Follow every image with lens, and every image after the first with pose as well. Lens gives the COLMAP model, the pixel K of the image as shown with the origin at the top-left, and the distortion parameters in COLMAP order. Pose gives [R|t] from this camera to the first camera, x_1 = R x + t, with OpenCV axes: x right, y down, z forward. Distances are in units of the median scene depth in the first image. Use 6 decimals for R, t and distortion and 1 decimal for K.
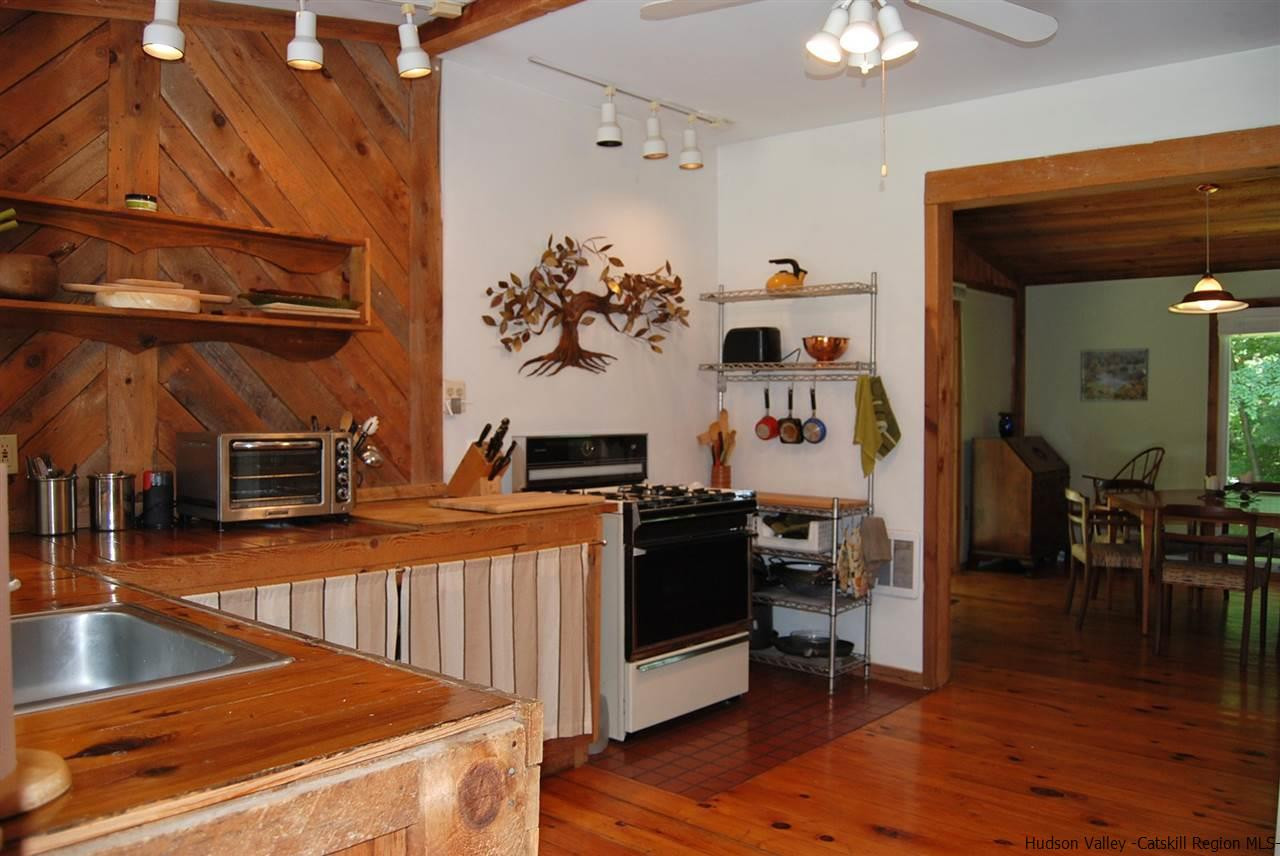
lens RADIAL K [[1011.2, 0, 630.5], [0, 1011.2, 431.1], [0, 0, 1]] dist [-0.073690, 0.007476]
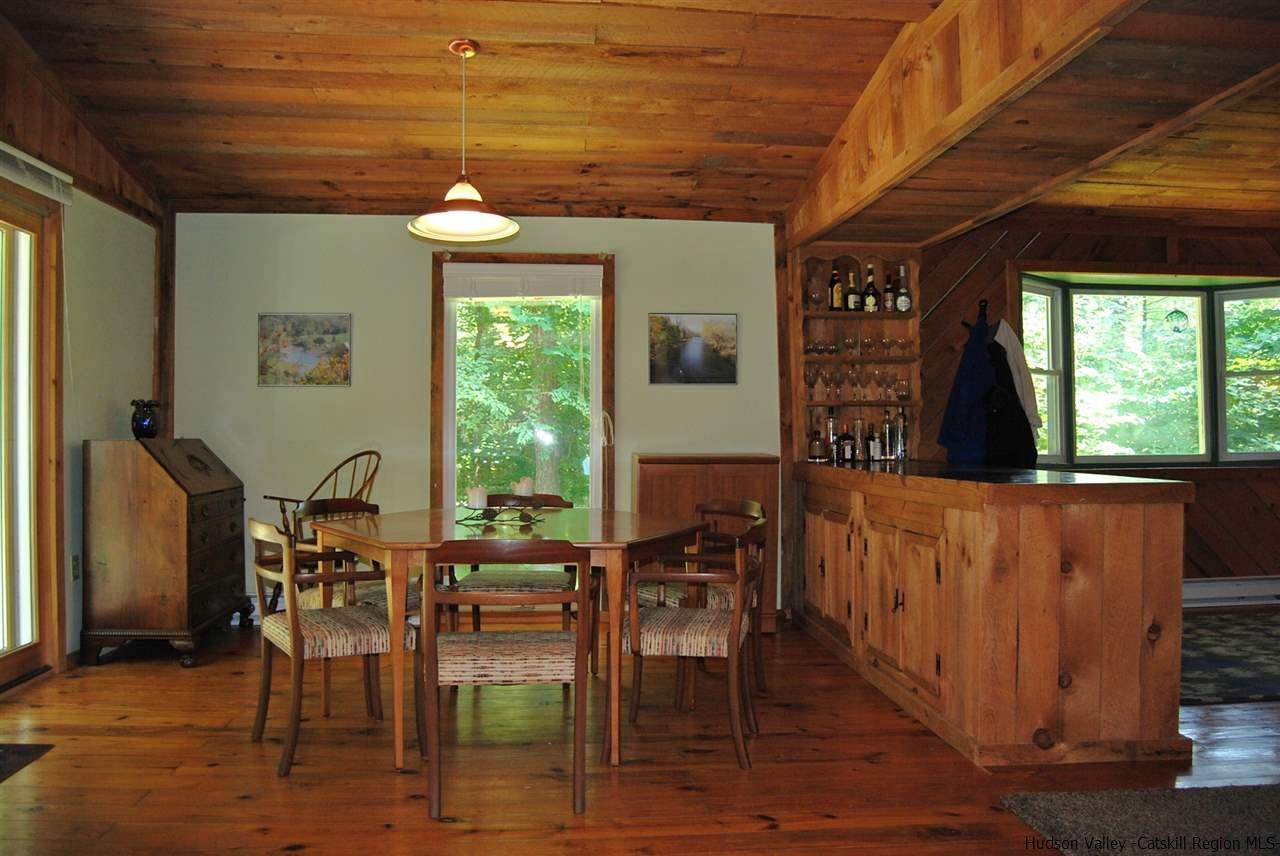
lens RADIAL K [[1011.2, 0, 630.5], [0, 1011.2, 431.1], [0, 0, 1]] dist [-0.073690, 0.007476]
pose [[0.693210, -0.000387, 0.720735, 0.145139], [0.017462, 0.999715, -0.016258, 0.016707], [-0.720524, 0.023856, 0.693020, 0.367001]]
